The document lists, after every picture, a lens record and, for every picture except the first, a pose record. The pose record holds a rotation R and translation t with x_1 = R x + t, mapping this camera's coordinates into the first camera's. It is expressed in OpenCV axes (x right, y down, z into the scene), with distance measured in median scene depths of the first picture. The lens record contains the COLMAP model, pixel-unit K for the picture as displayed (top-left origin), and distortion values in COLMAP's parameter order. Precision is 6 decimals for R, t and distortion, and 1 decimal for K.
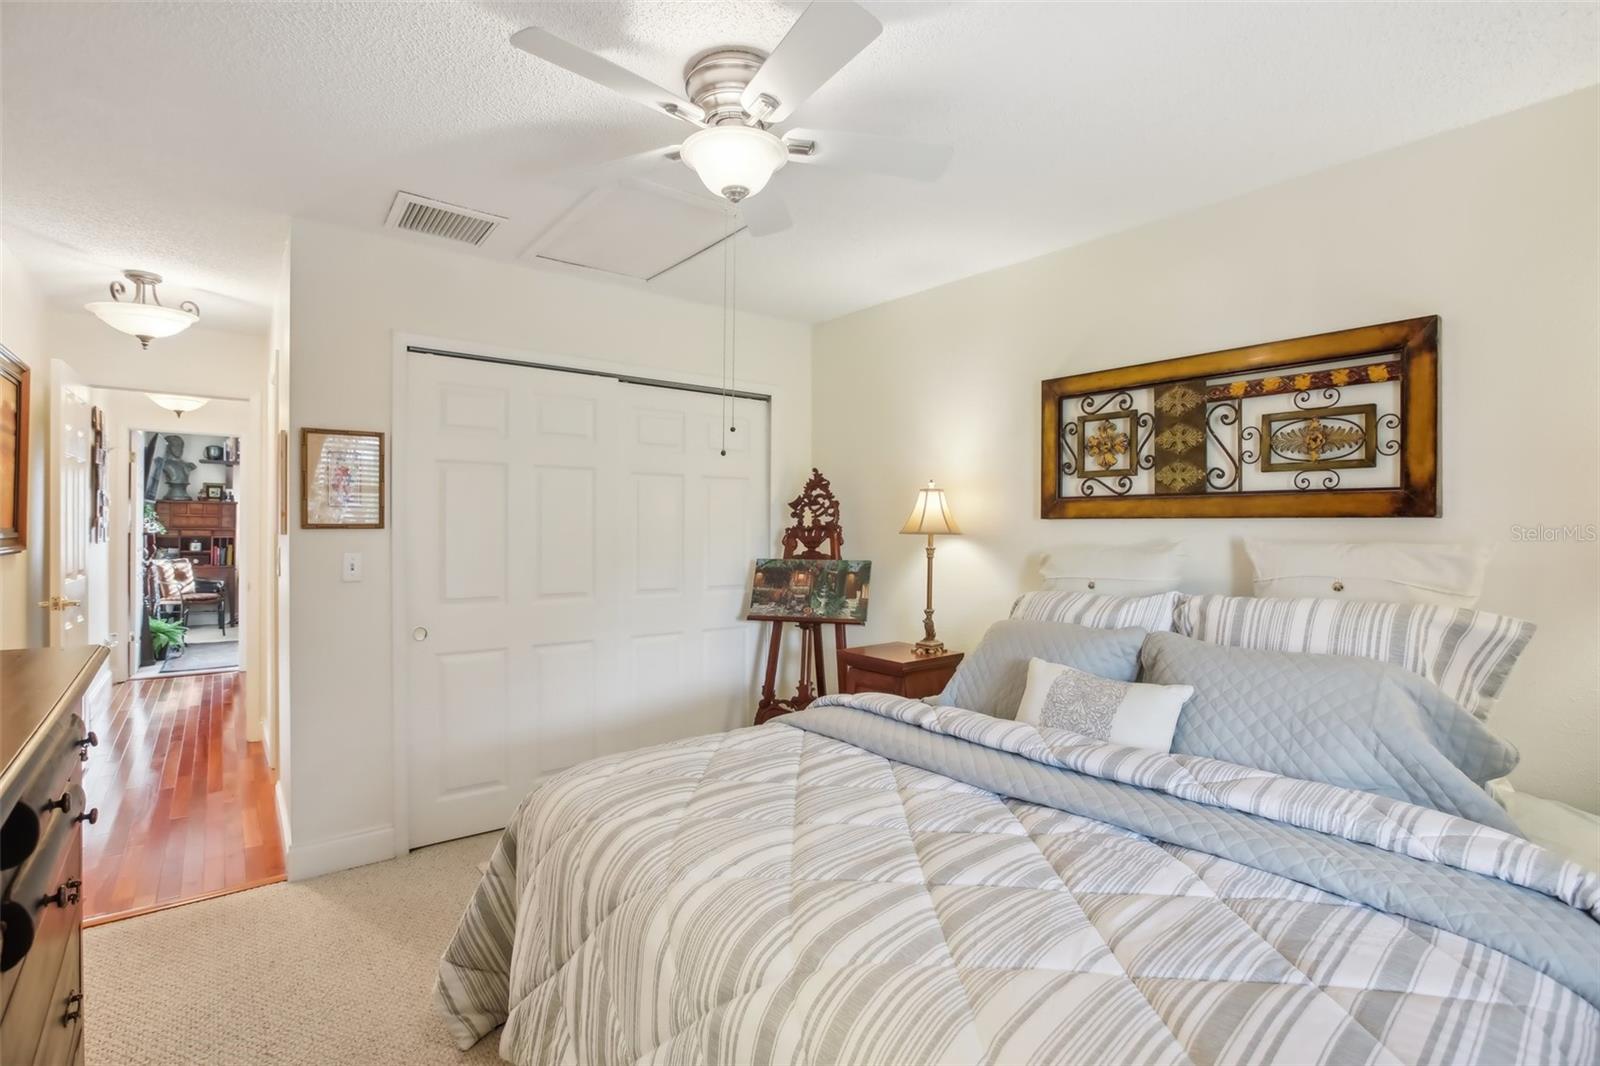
lens RADIAL K [[740.7, 0, 800.2], [0, 740.7, 526.5], [0, 0, 1]] dist [-0.059708, 0.023288]
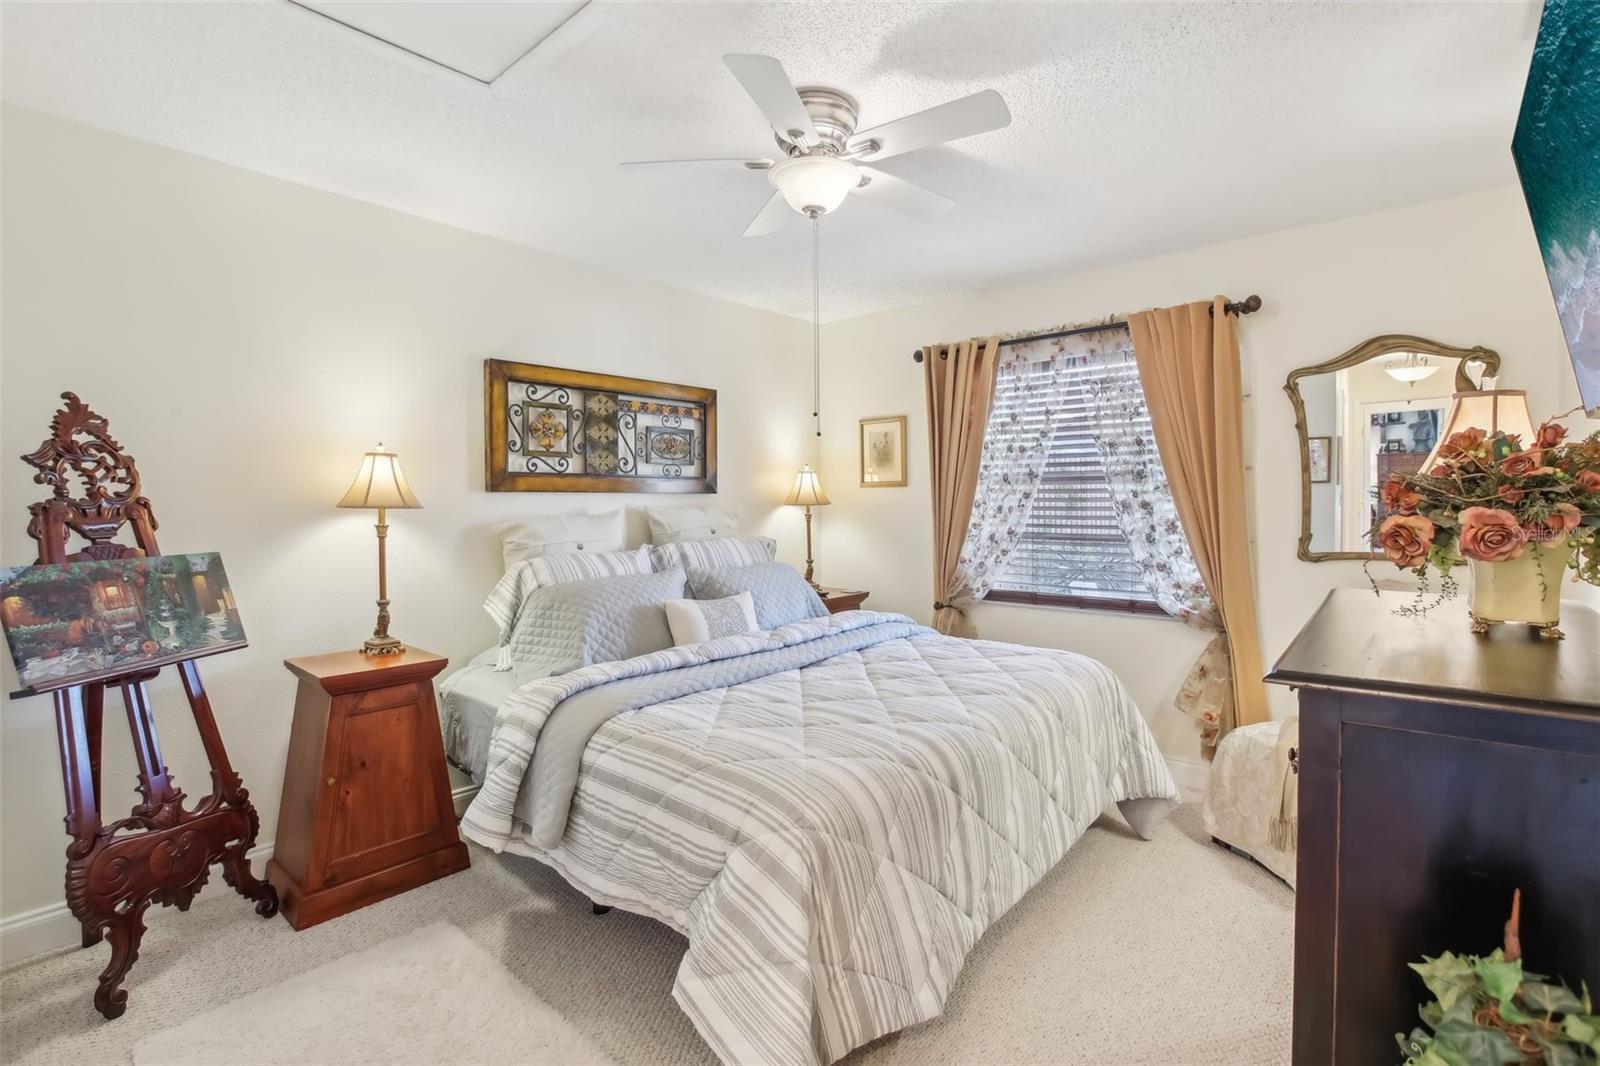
lens RADIAL K [[721.1, 0, 792.2], [0, 721.1, 486.9], [0, 0, 1]] dist [-0.000849, 0.000126]
pose [[-0.115344, 0.021704, 0.993088, -0.764895], [0.009604, 0.999739, -0.020734, 0.008357], [-0.993279, 0.007147, -0.115522, 0.729575]]
